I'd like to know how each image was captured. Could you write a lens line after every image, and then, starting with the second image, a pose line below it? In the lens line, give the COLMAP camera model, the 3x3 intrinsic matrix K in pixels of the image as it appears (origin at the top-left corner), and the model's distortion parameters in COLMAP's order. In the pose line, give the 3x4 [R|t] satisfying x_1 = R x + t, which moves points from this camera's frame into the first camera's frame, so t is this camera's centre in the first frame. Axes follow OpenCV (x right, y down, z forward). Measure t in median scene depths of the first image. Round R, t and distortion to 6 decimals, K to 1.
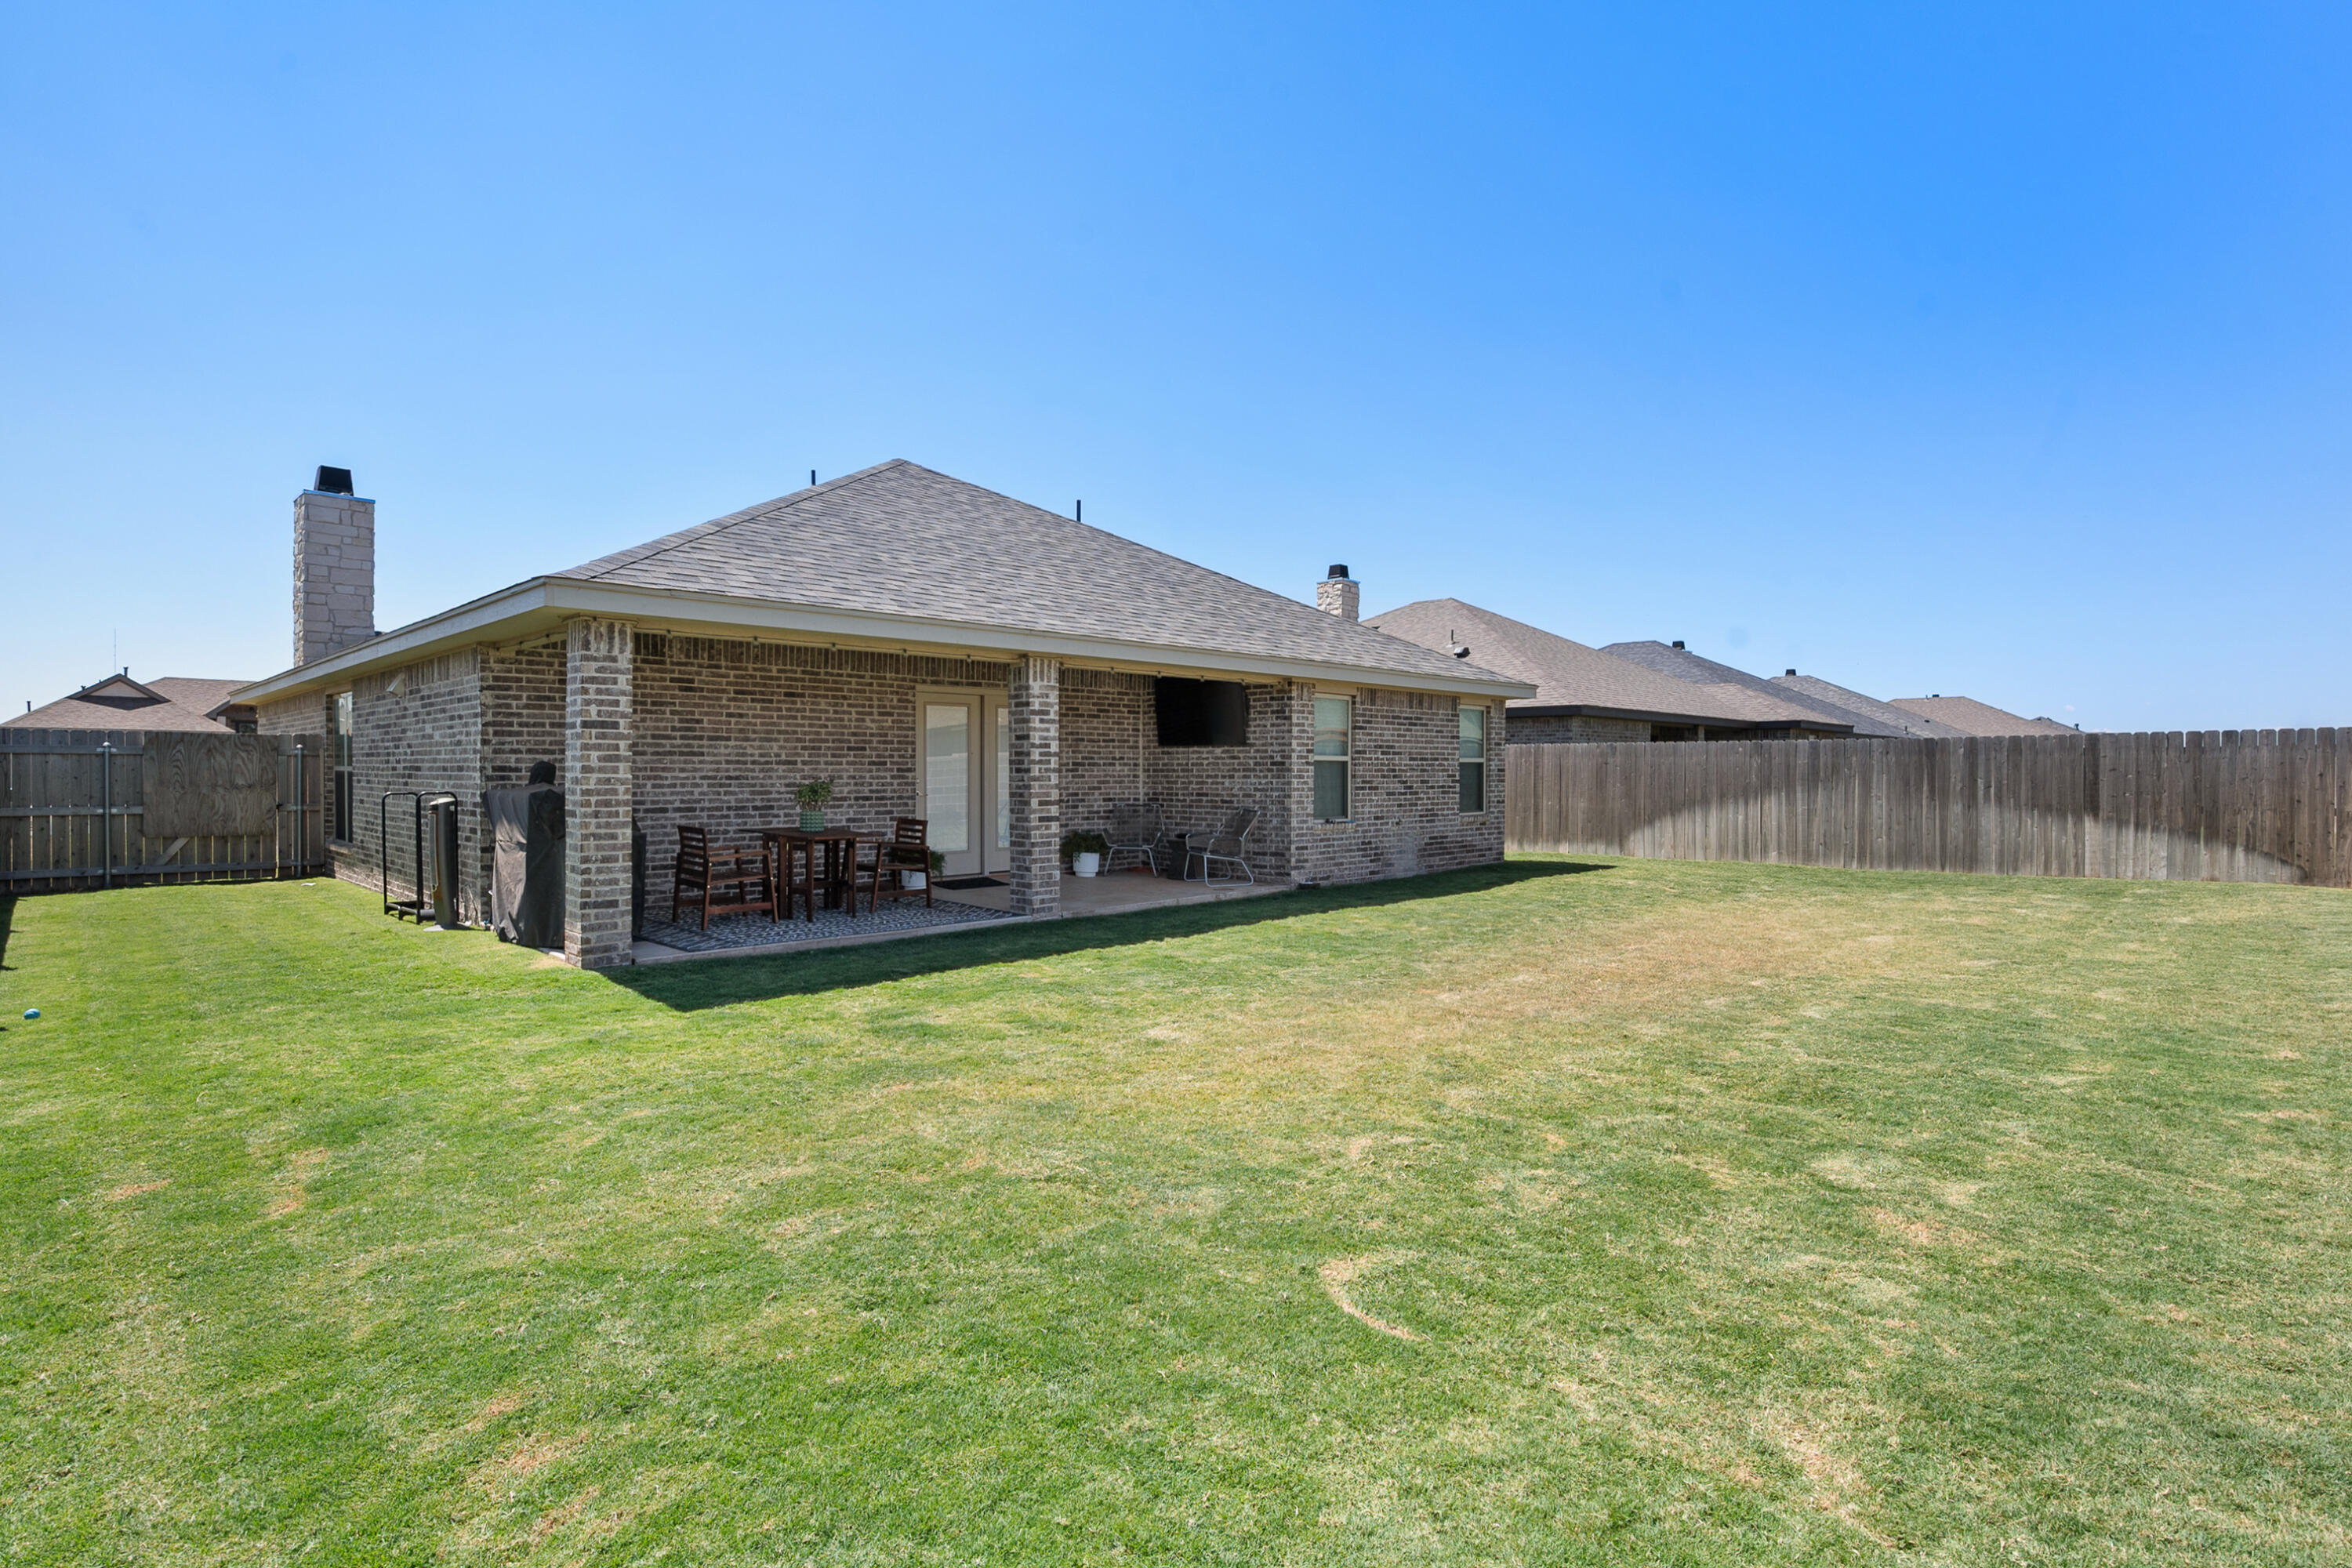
lens RADIAL K [[1159.3, 0, 1196.0], [0, 1159.3, 777.9], [0, 0, 1]] dist [-0.001604, -0.001223]
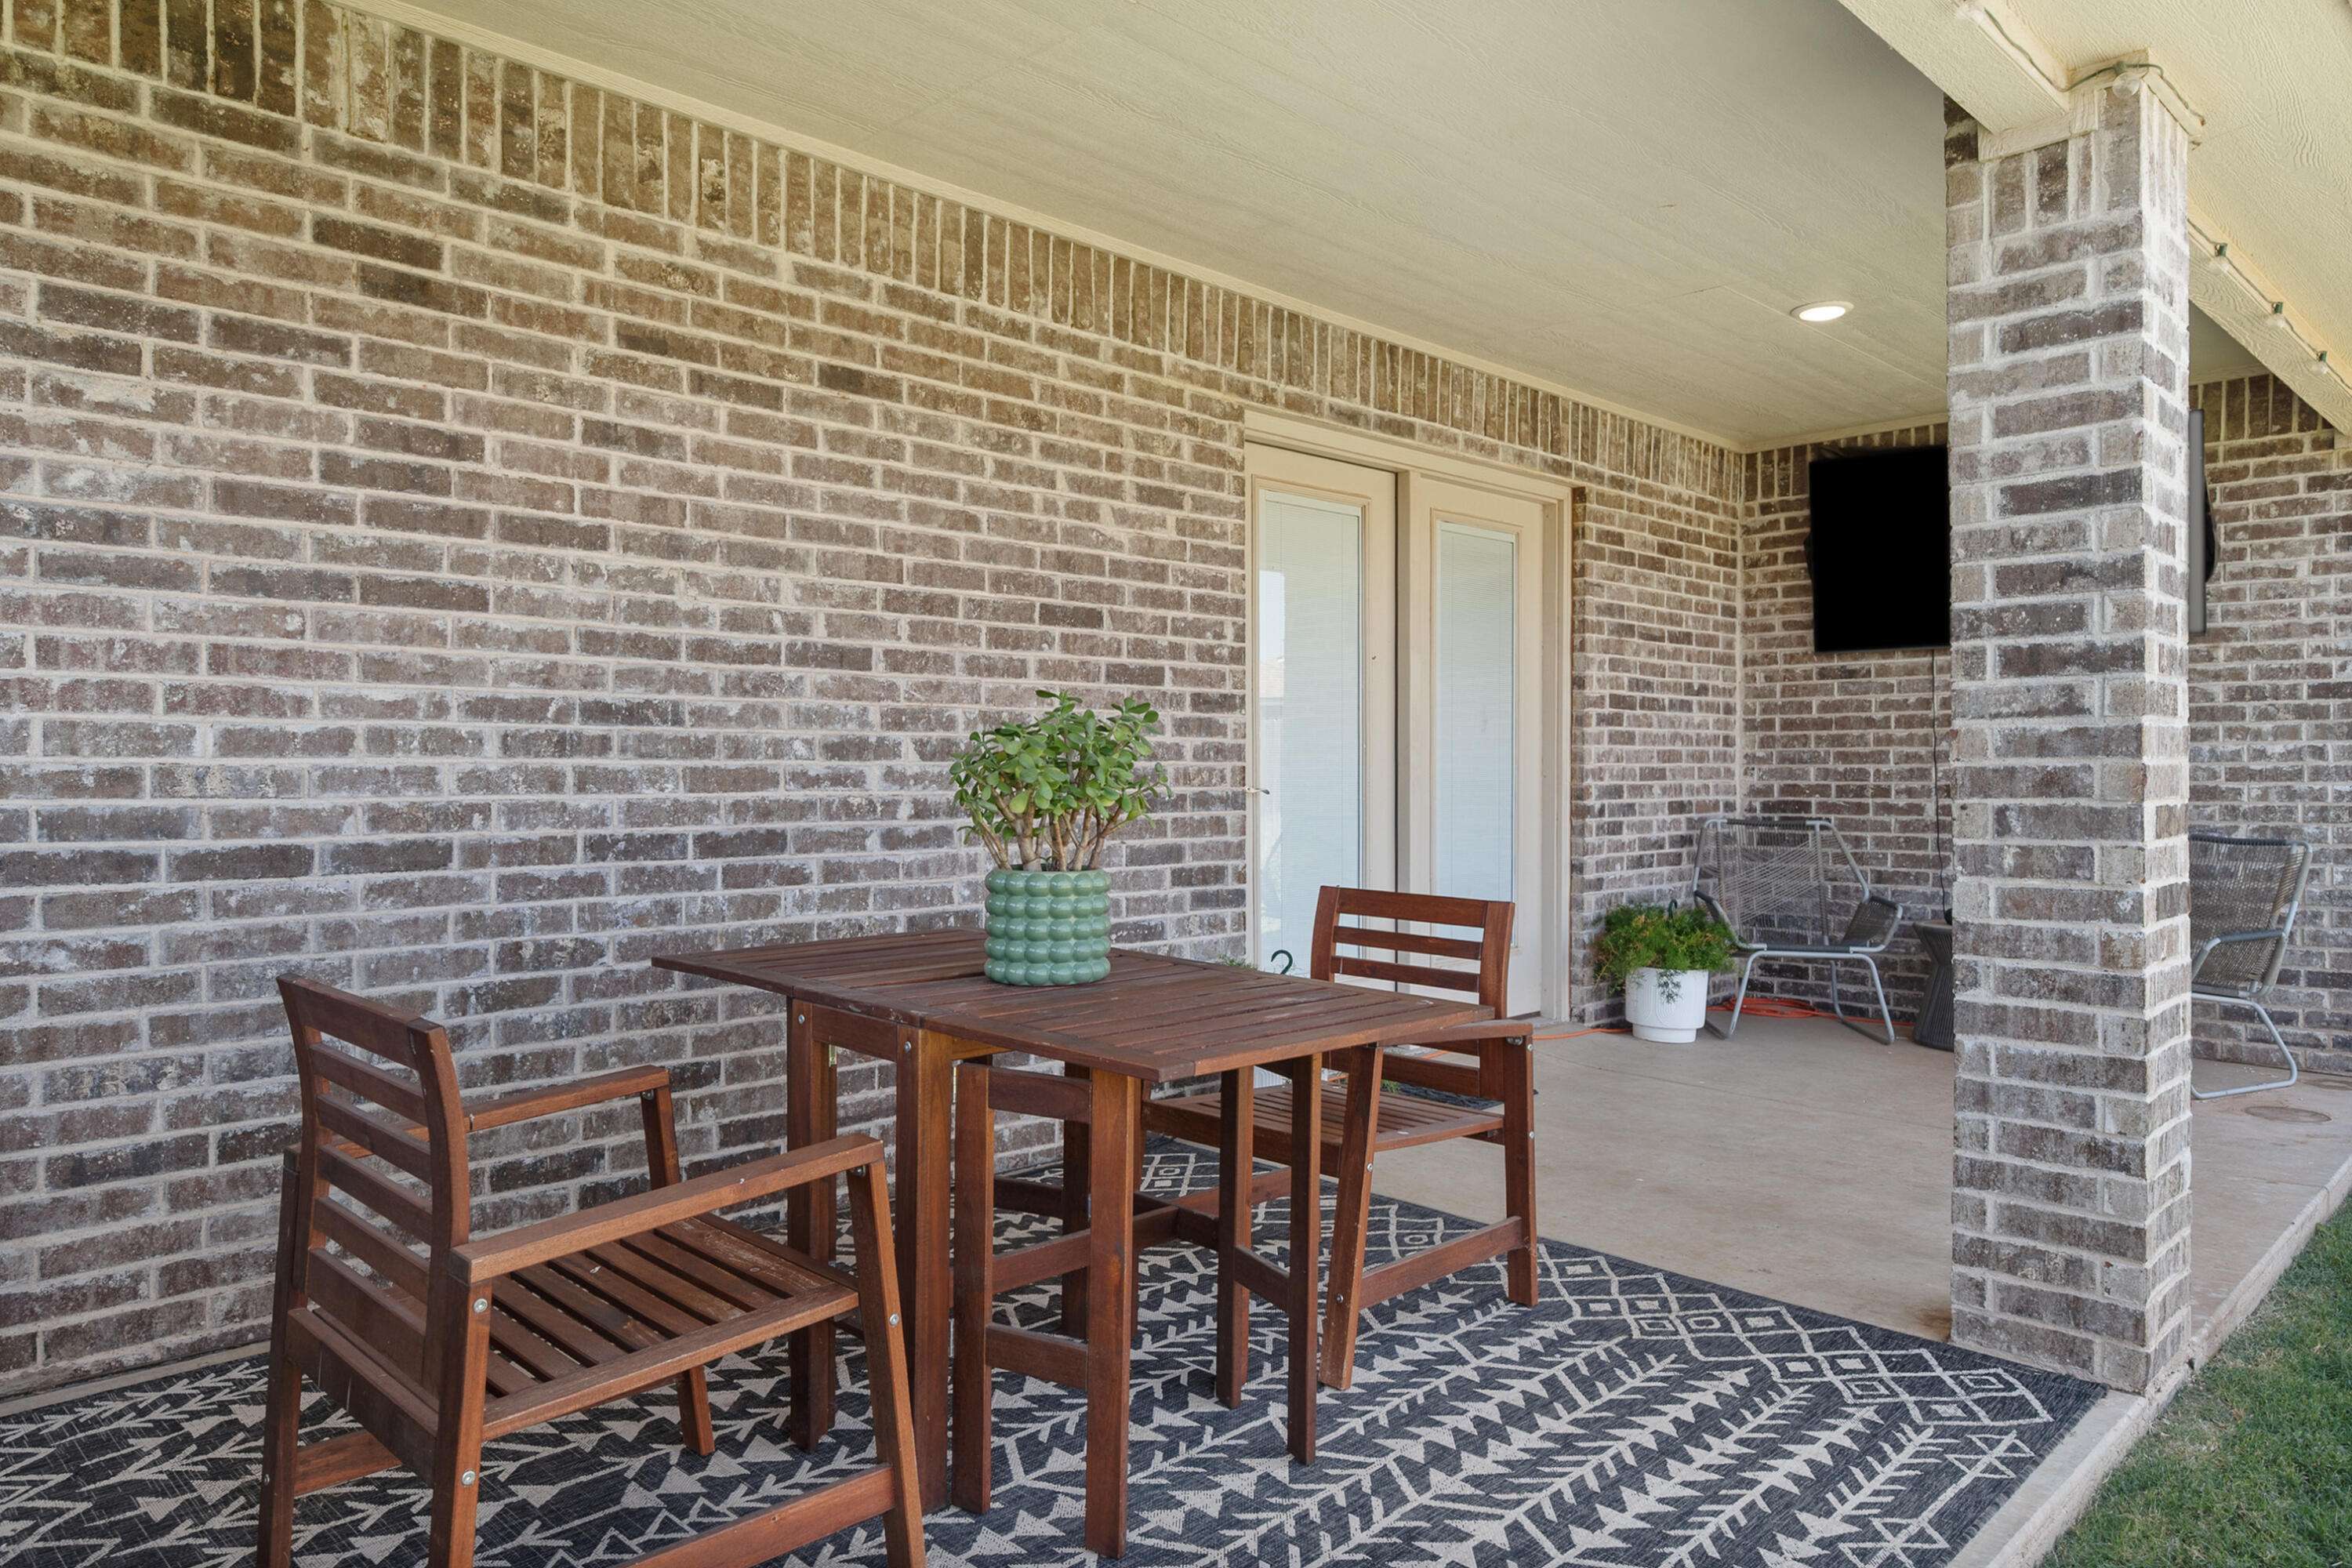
lens RADIAL K [[1510.8, 0, 1173.3], [0, 1510.8, 774.3], [0, 0, 1]] dist [0.002145, 0.000379]
pose [[0.999995, -0.003225, 0.000105, -0.276101], [0.003225, 0.999976, -0.006053, 0.013363], [-0.000085, 0.006054, 0.999982, 0.669473]]
